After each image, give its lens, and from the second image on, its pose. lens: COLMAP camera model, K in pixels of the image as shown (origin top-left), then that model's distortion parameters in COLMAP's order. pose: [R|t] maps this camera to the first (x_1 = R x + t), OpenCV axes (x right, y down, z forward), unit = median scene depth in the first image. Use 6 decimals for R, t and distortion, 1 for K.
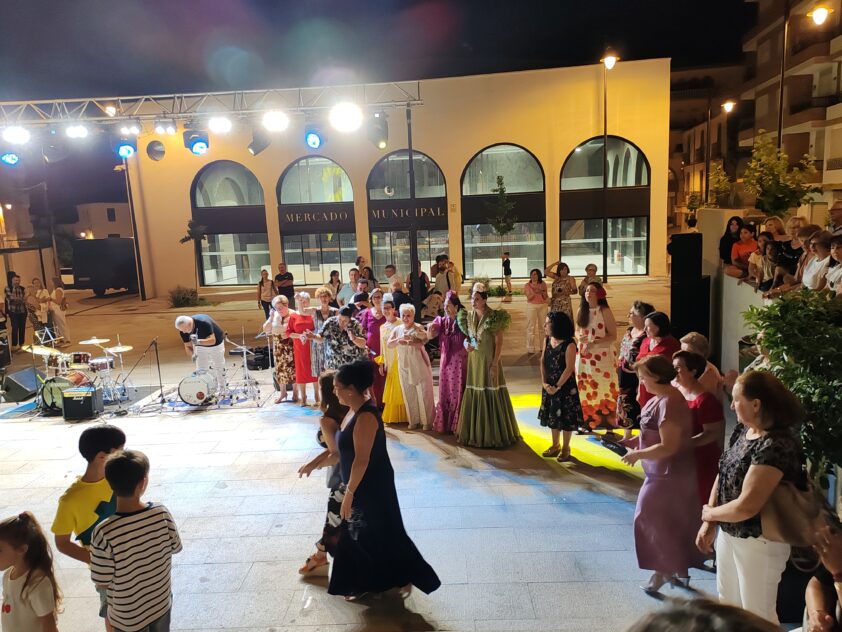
lens RADIAL K [[661.4, 0, 421.0], [0, 661.4, 316.0], [0, 0, 1]] dist [0.079279, -0.077878]
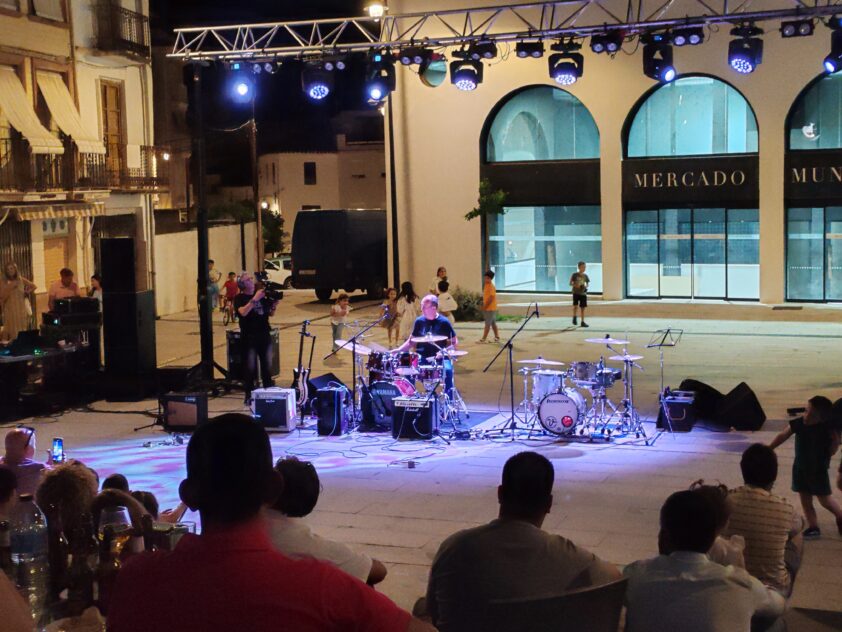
lens RADIAL K [[1297.8, 0, 421.0], [0, 1297.8, 316.0], [0, 0, 1]] dist [0.193436, -0.180214]
pose [[0.949283, 0.052912, -0.309938, -0.017960], [-0.067182, 0.997108, -0.035540, 0.024237], [0.307161, 0.054559, 0.950092, -0.142207]]
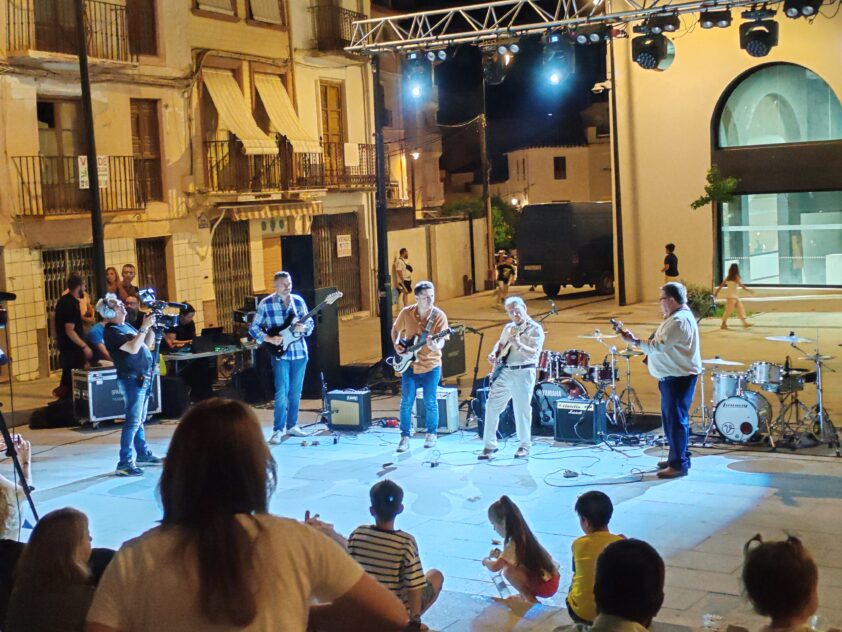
lens RADIAL K [[1297.8, 0, 421.0], [0, 1297.8, 316.0], [0, 0, 1]] dist [0.193436, -0.180214]
pose [[0.866397, 0.050522, -0.496793, 0.009302], [-0.068910, 0.997447, -0.018740, 0.020593], [0.494578, 0.050470, 0.867666, -0.099178]]
